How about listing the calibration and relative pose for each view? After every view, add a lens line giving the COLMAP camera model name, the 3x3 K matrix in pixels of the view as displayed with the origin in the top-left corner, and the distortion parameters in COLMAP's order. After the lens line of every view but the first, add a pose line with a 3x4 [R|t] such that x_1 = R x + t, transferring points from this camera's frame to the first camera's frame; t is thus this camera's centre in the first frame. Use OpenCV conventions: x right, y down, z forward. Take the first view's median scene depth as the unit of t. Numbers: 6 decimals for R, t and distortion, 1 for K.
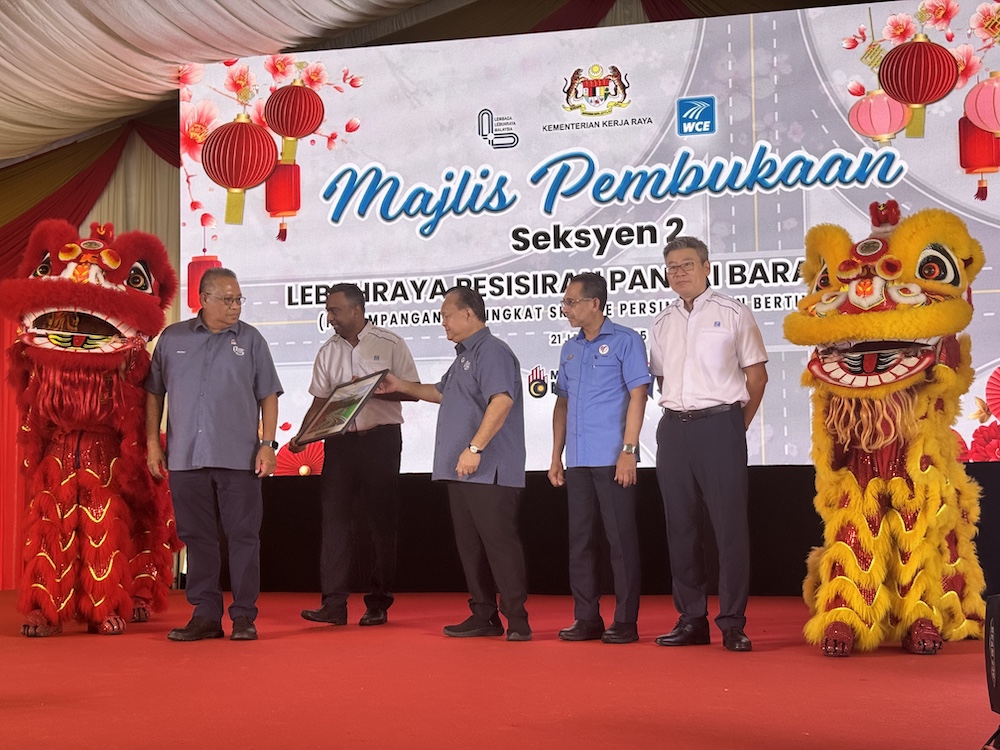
lens RADIAL K [[1381.9, 0, 497.9], [0, 1381.9, 374.6], [0, 0, 1]] dist [0.174550, -0.370899]
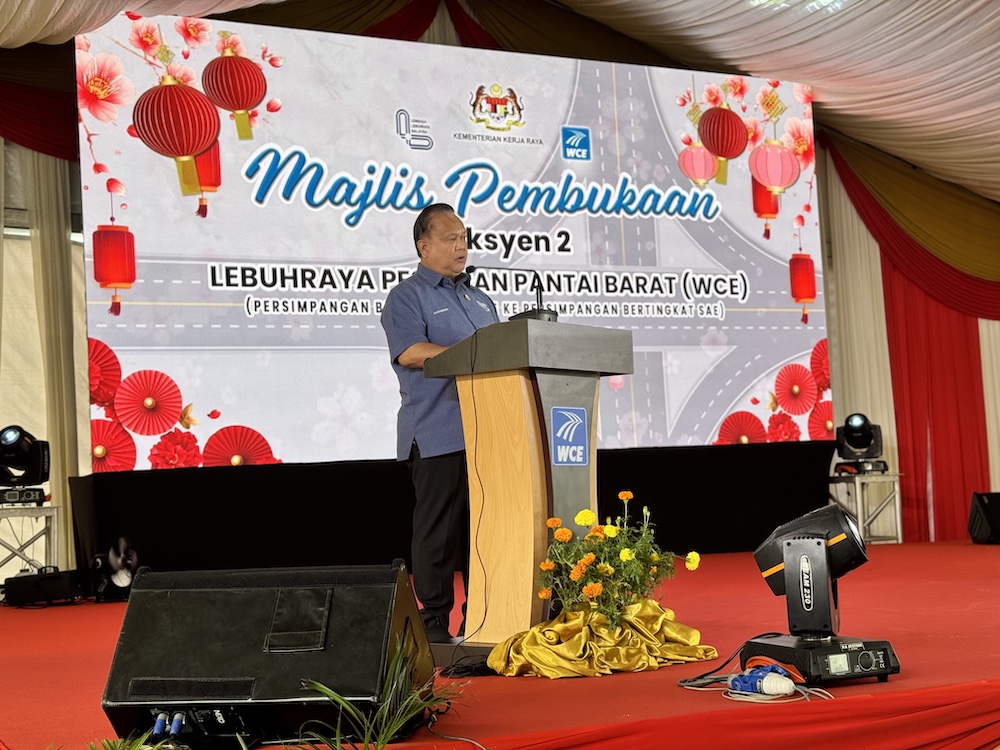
lens RADIAL K [[1381.3, 0, 485.2], [0, 1381.3, 375.6], [0, 0, 1]] dist [0.174657, -0.329847]
pose [[0.787208, 0.021396, 0.616317, -0.600240], [-0.015934, 0.999770, -0.014355, 0.022086], [-0.616482, 0.001480, 0.787368, 0.144105]]
